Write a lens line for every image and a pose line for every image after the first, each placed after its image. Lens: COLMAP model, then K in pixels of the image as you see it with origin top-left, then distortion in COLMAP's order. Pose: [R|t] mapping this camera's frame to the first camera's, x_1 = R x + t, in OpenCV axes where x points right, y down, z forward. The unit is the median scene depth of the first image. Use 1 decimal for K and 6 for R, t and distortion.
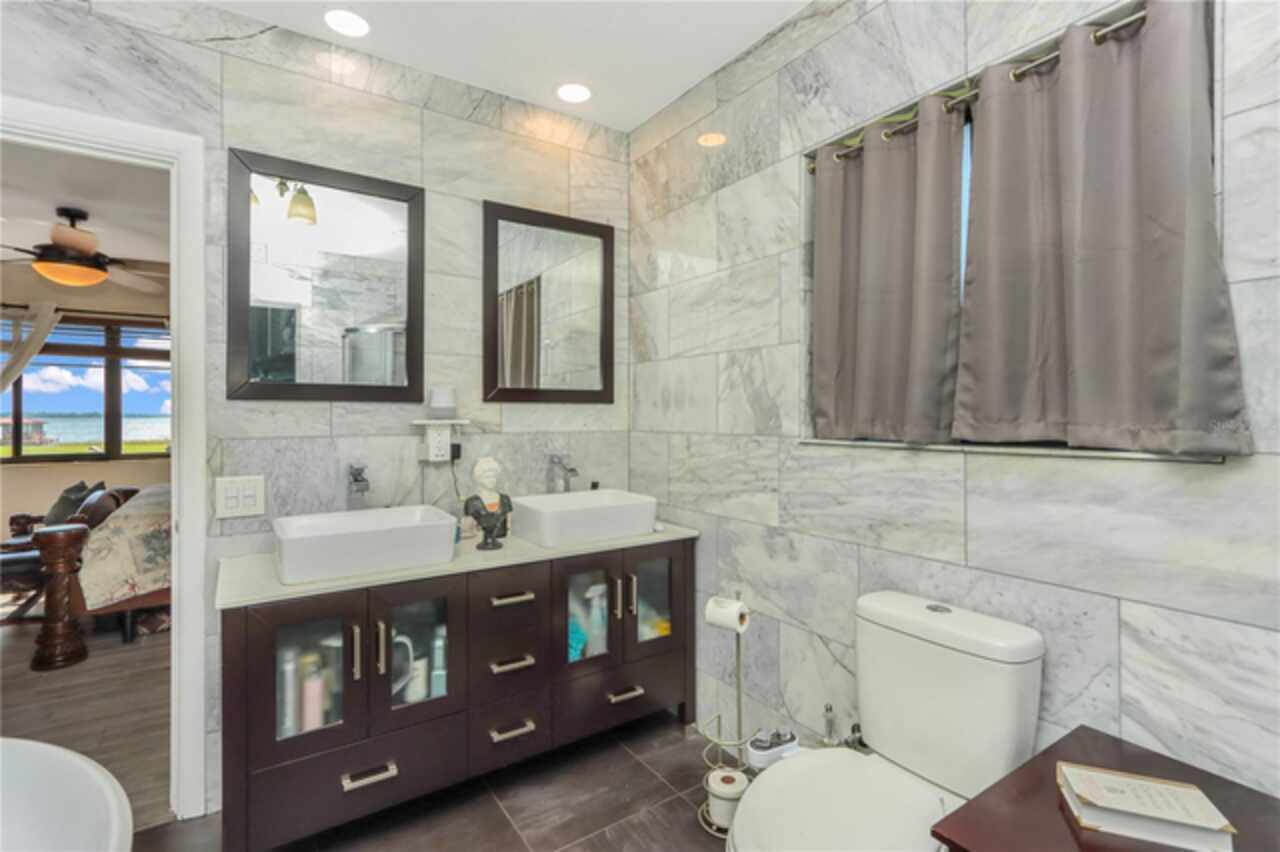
lens RADIAL K [[602.9, 0, 639.7], [0, 602.9, 418.7], [0, 0, 1]] dist [0.004946, 0.000849]
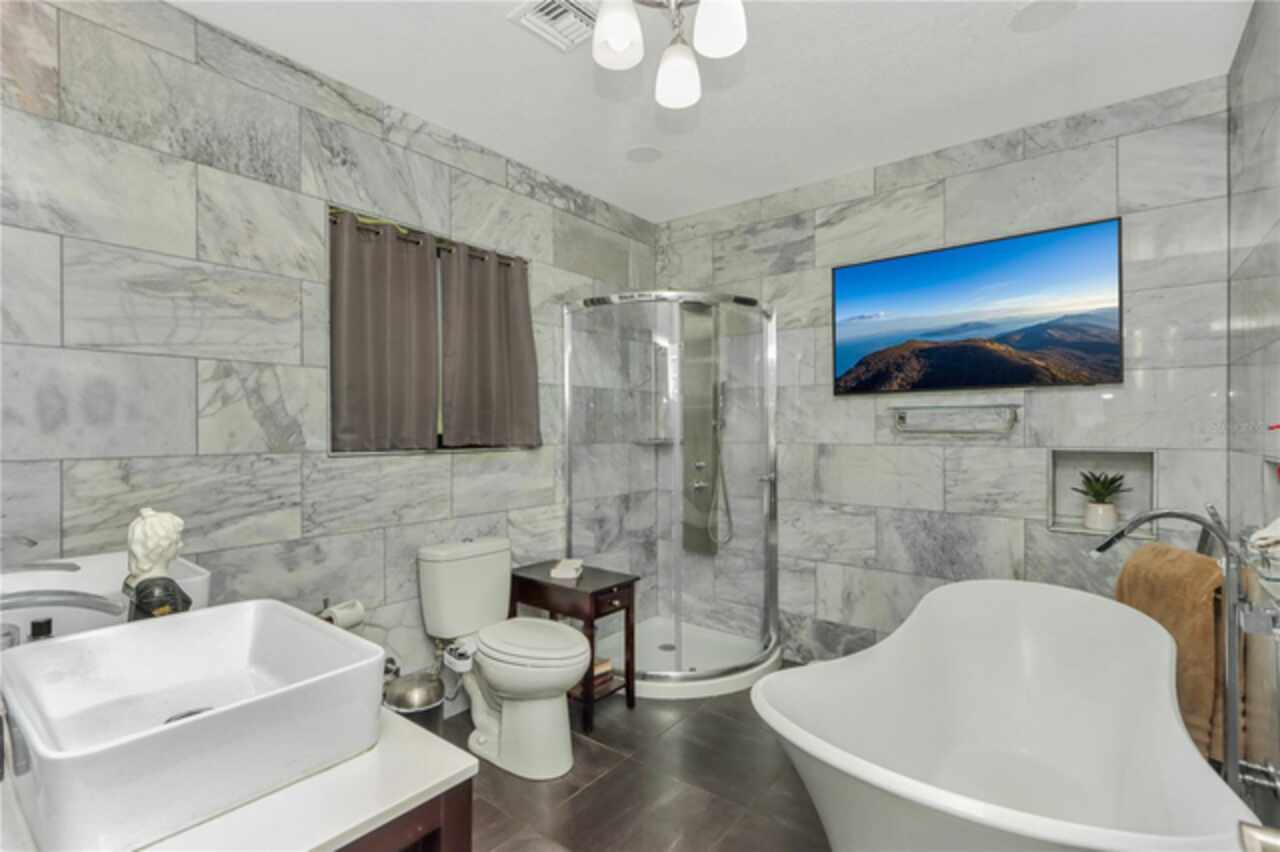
lens RADIAL K [[602.9, 0, 637.7], [0, 602.9, 426.6], [0, 0, 1]] dist [0.004946, 0.000849]
pose [[-0.310511, -0.000494, 0.950570, -0.959886], [0.003373, 0.999993, 0.001622, -0.015746], [-0.950564, 0.003710, -0.310507, 0.767307]]
